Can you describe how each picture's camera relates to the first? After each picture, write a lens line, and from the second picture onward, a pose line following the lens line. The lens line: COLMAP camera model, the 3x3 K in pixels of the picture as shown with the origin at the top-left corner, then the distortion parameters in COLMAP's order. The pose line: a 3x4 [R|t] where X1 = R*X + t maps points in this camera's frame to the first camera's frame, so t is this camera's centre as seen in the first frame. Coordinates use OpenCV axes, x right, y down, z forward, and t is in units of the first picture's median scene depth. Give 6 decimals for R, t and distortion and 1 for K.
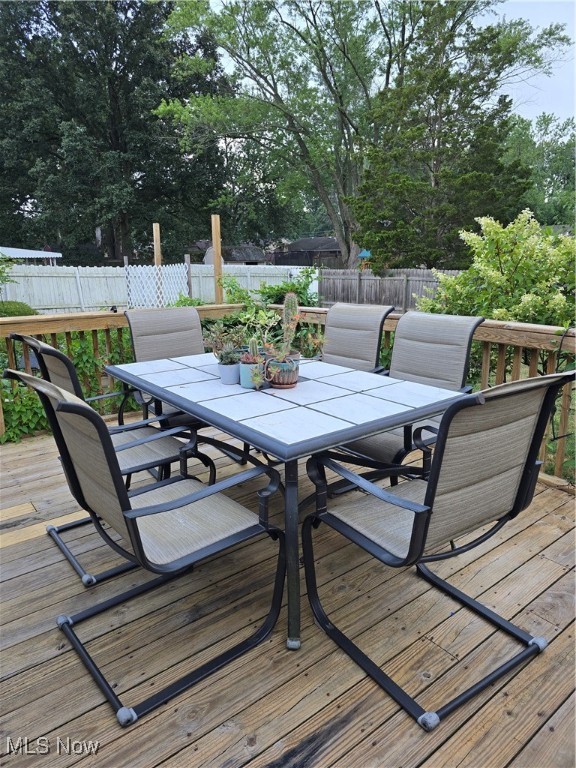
lens RADIAL K [[516.0, 0, 289.6], [0, 516.0, 386.0], [0, 0, 1]] dist [0.042652, -0.027898]
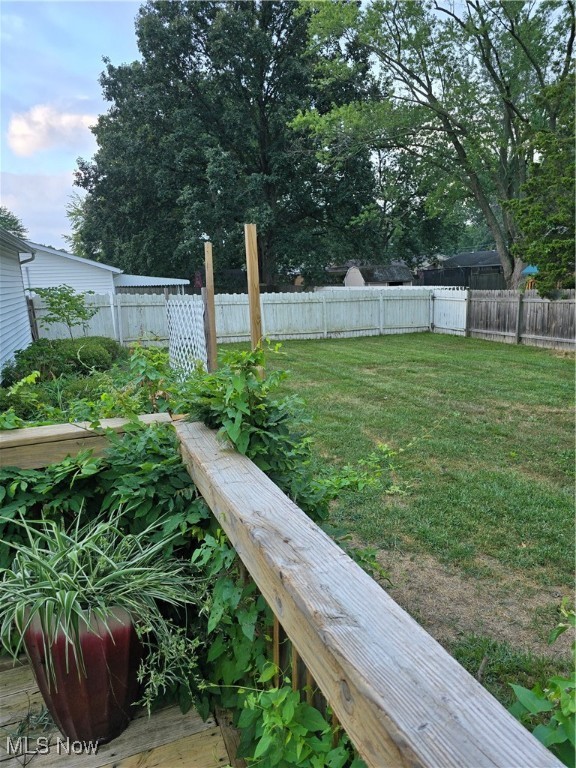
lens RADIAL K [[516.0, 0, 304.8], [0, 516.0, 387.3], [0, 0, 1]] dist [0.042652, -0.027898]
pose [[0.962549, 0.031236, -0.269302, 0.023259], [-0.039694, 0.998873, -0.026018, -0.028354], [0.268186, 0.035733, 0.962704, 0.100962]]
